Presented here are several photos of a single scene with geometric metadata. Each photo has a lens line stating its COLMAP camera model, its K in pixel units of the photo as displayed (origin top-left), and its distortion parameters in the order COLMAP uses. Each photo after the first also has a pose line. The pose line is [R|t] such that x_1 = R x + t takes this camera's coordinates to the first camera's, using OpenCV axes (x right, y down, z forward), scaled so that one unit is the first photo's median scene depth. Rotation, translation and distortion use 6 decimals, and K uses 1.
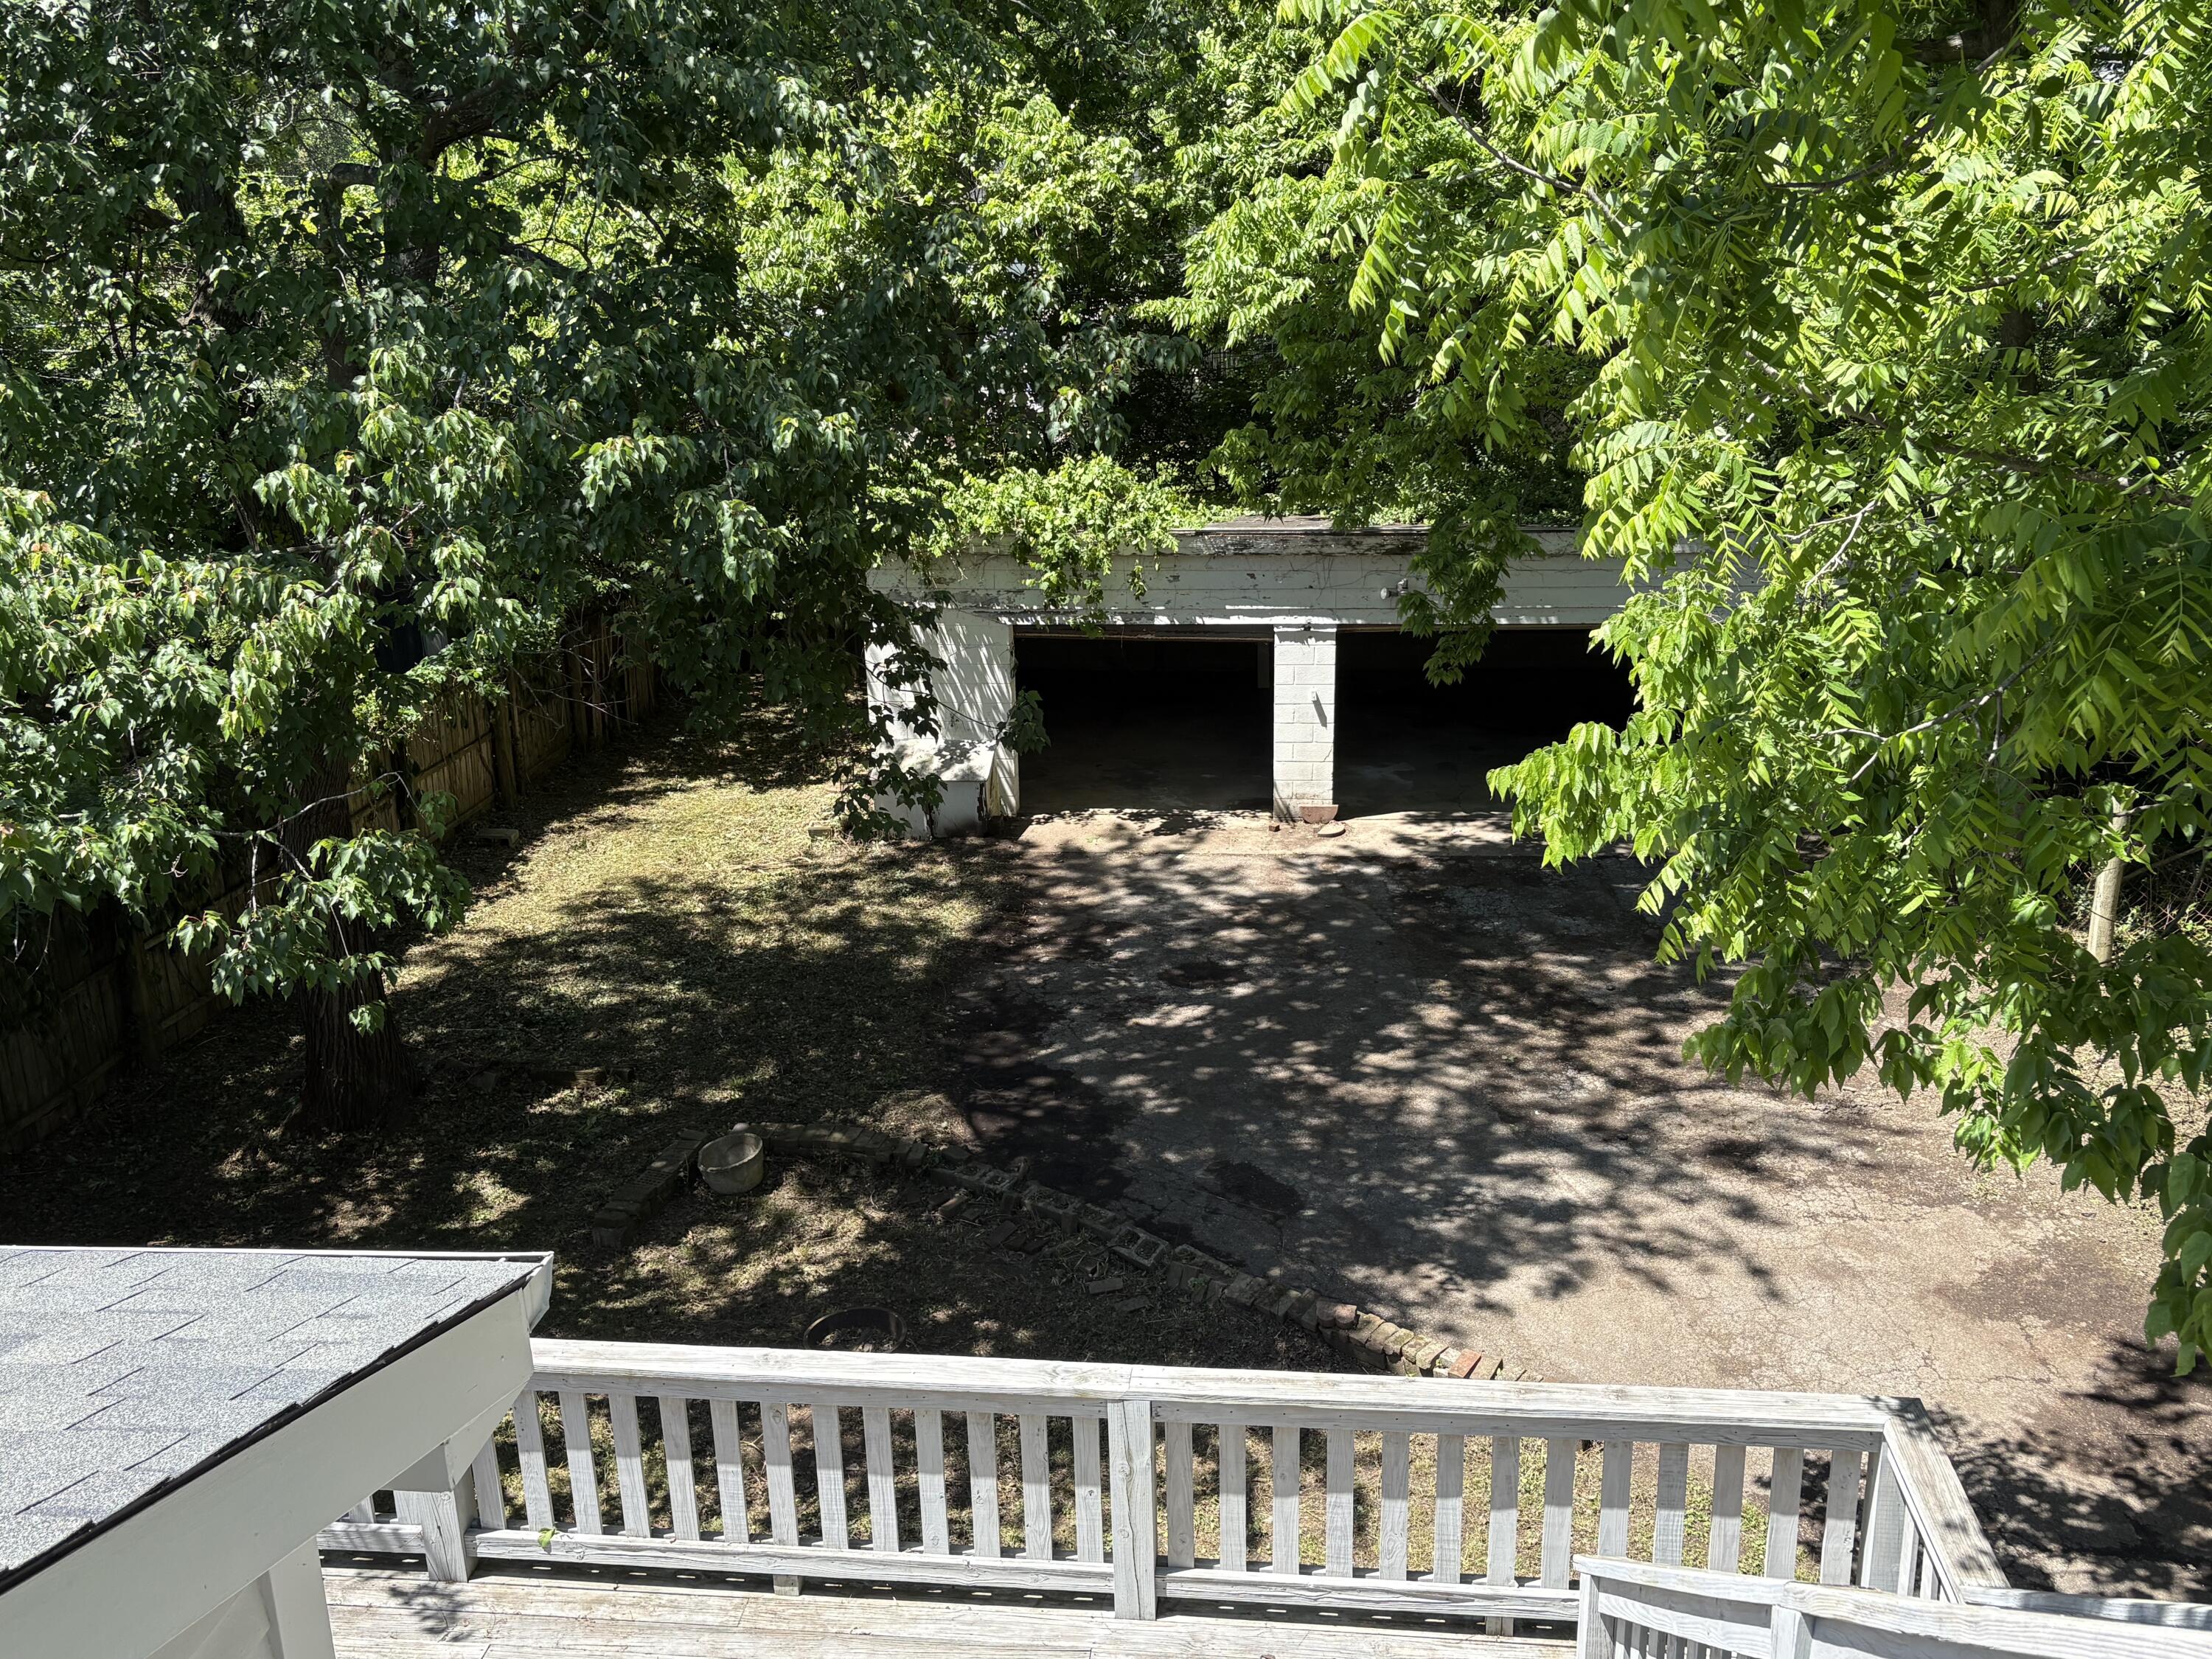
lens RADIAL K [[1938.1, 0, 1096.1], [0, 1938.1, 828.6], [0, 0, 1]] dist [0.050933, -0.015677]
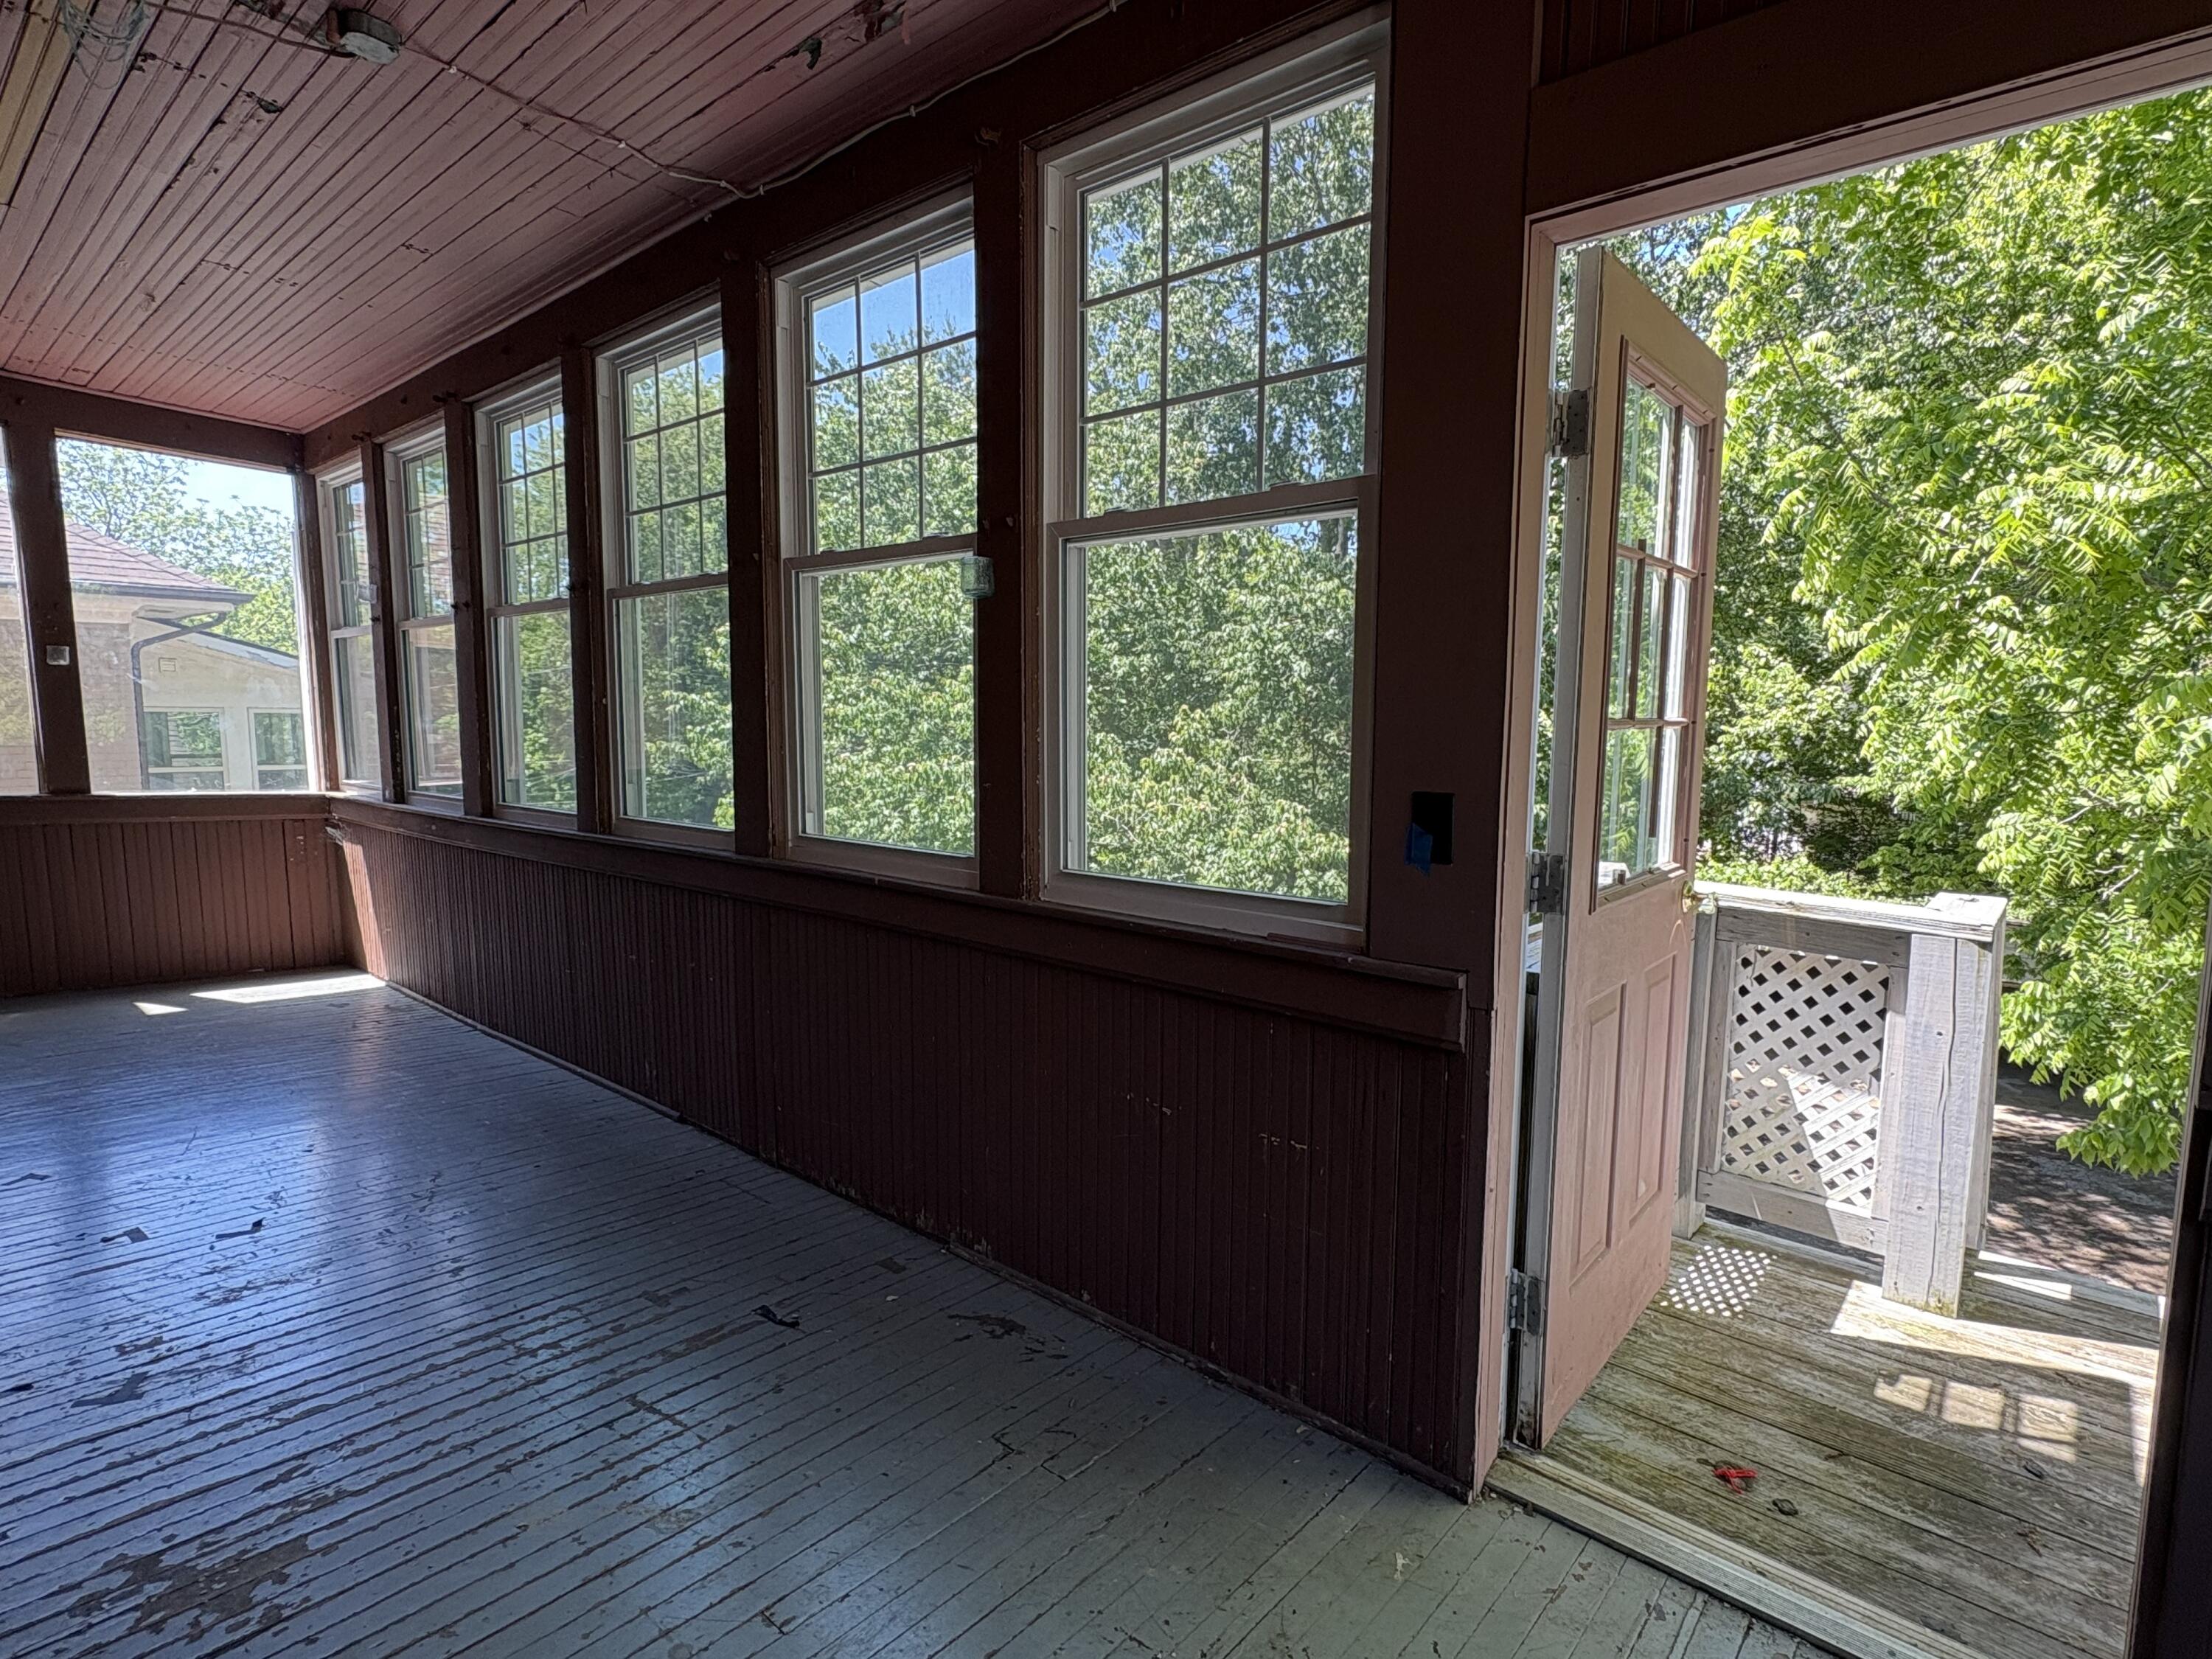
lens RADIAL K [[1083.7, 0, 1108.1], [0, 1083.7, 827.5], [0, 0, 1]] dist [0.004180, -0.002041]
pose [[0.828119, 0.093250, -0.552742, 0.028051], [-0.203542, 0.968786, -0.141509, 0.051391], [0.522293, 0.229692, 0.821250, -0.148032]]
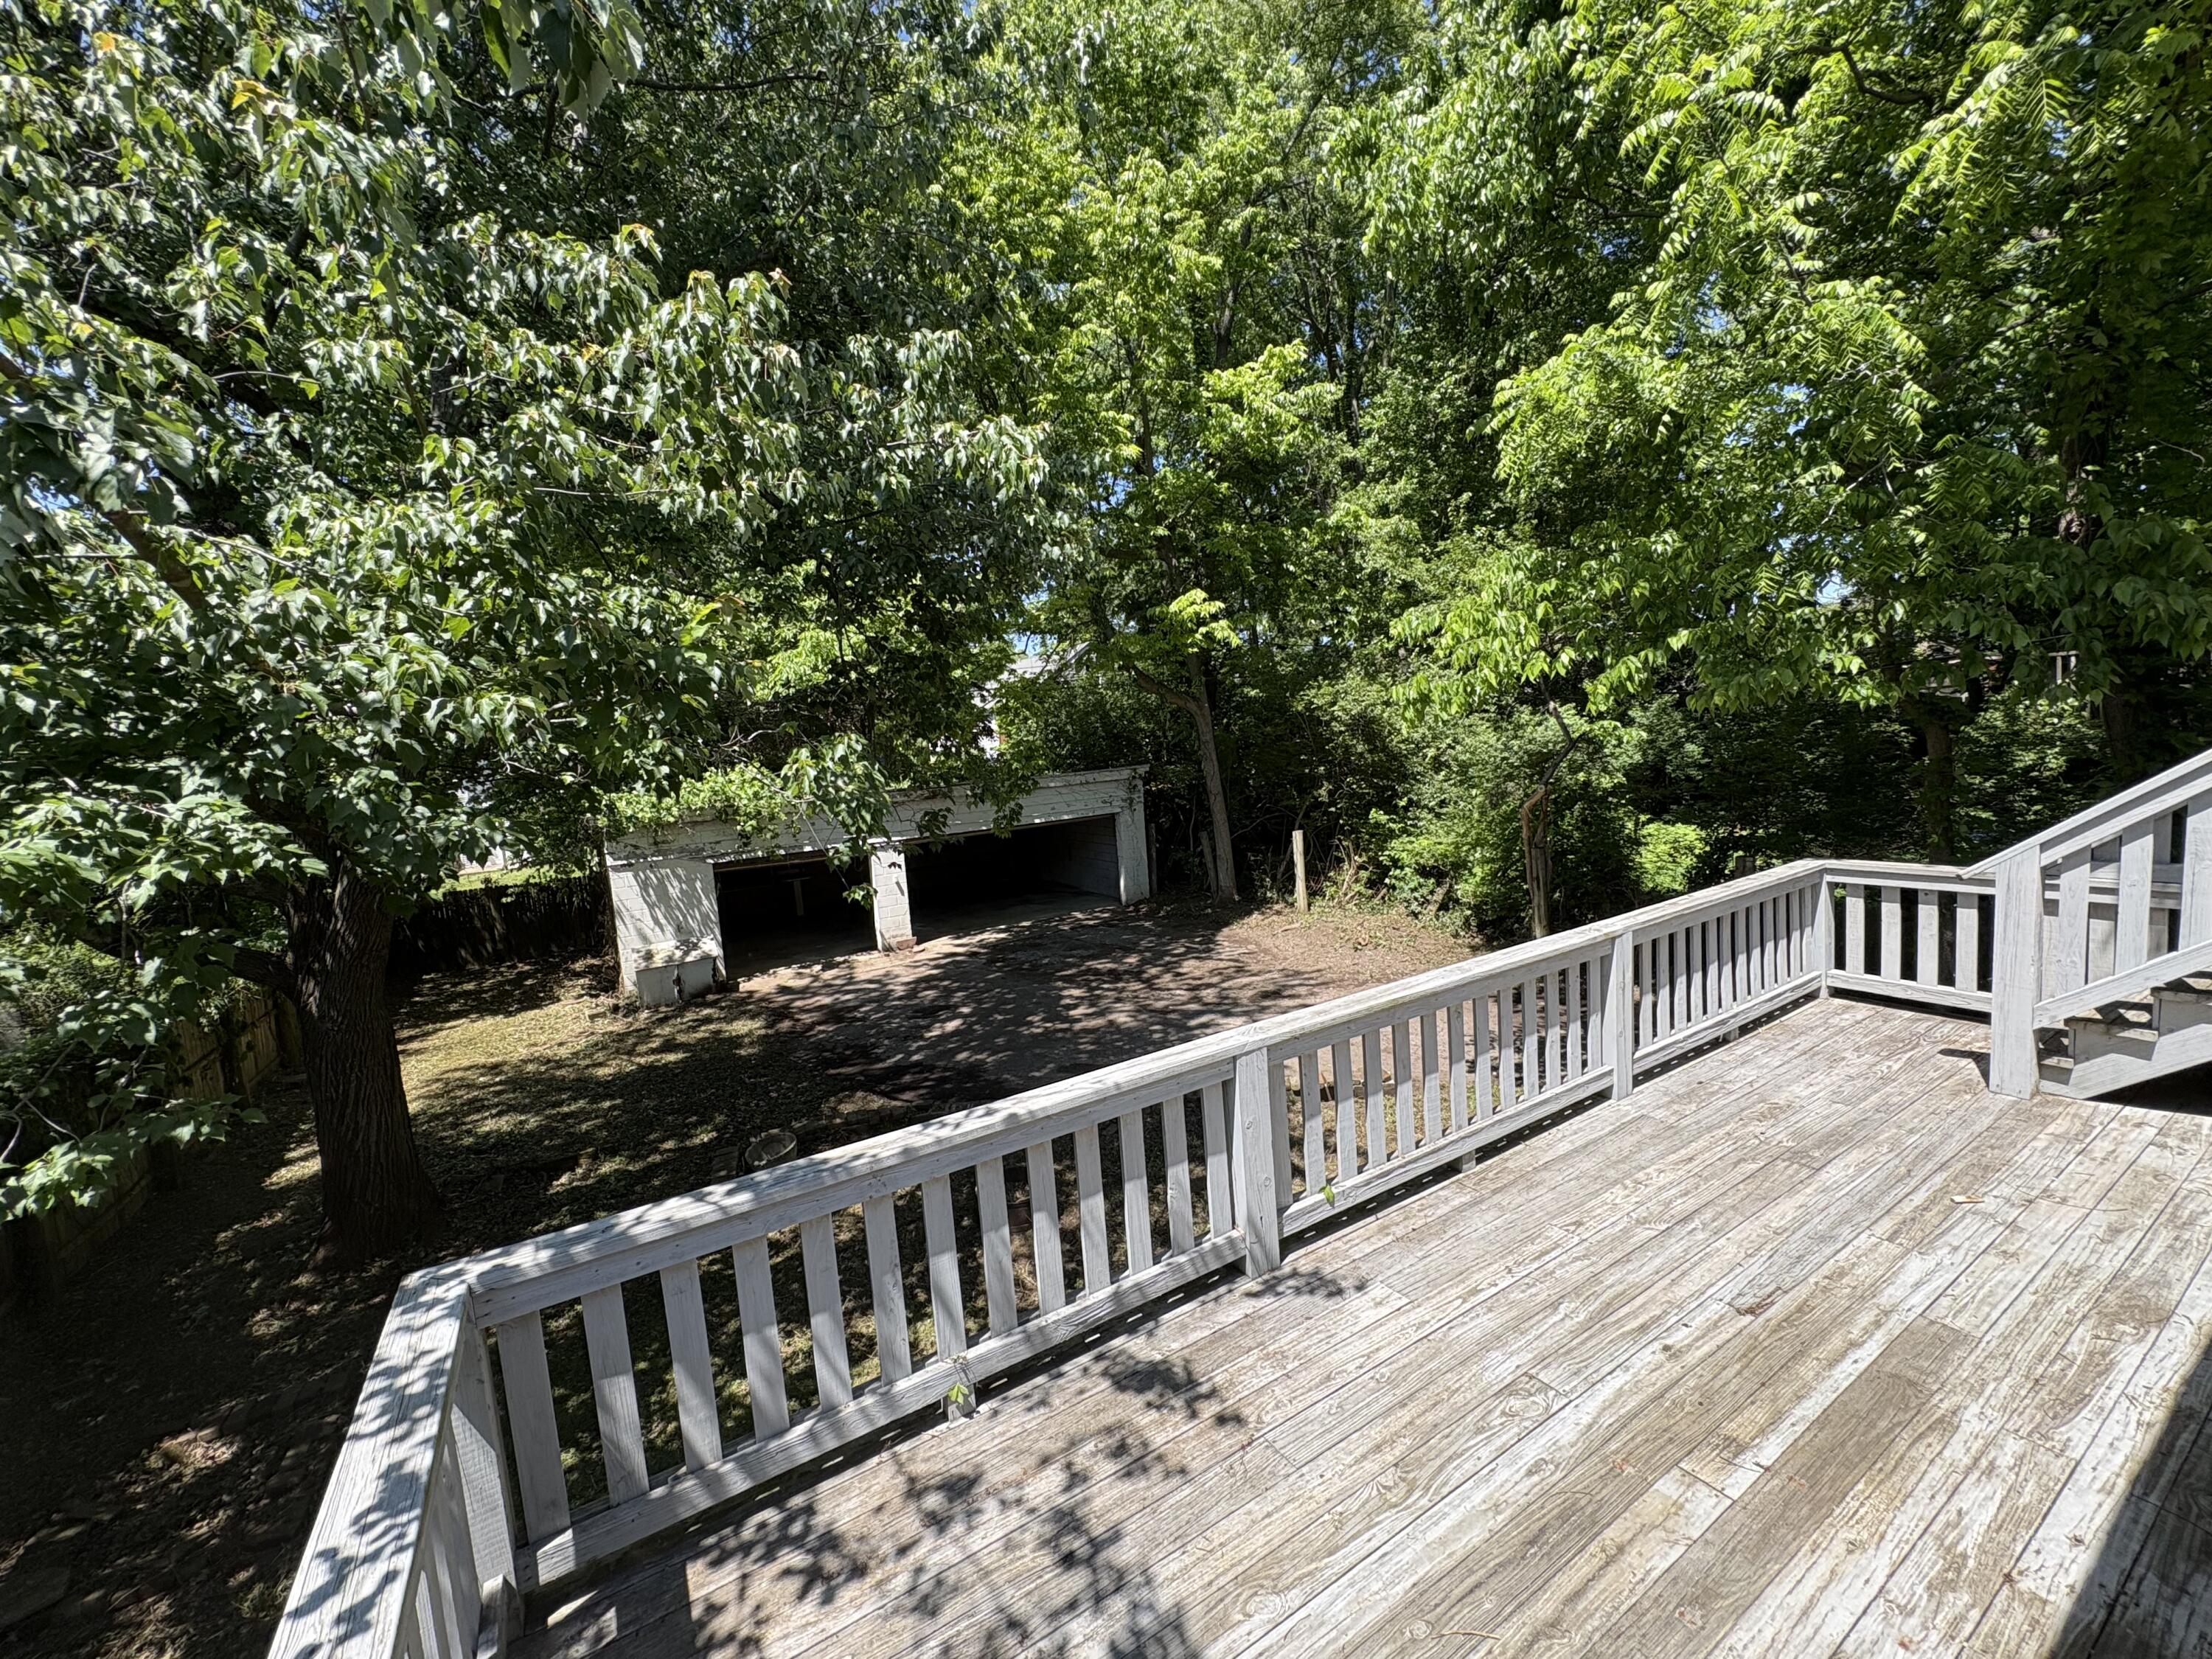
lens RADIAL K [[890.8, 0, 1112.3], [0, 890.8, 841.7], [0, 0, 1]] dist [-0.001162, 0.000724]
pose [[0.780498, -0.101099, 0.616929, -0.265763], [0.242739, 0.958419, -0.150036, 0.079909], [-0.576108, 0.266855, 0.772585, 0.232978]]
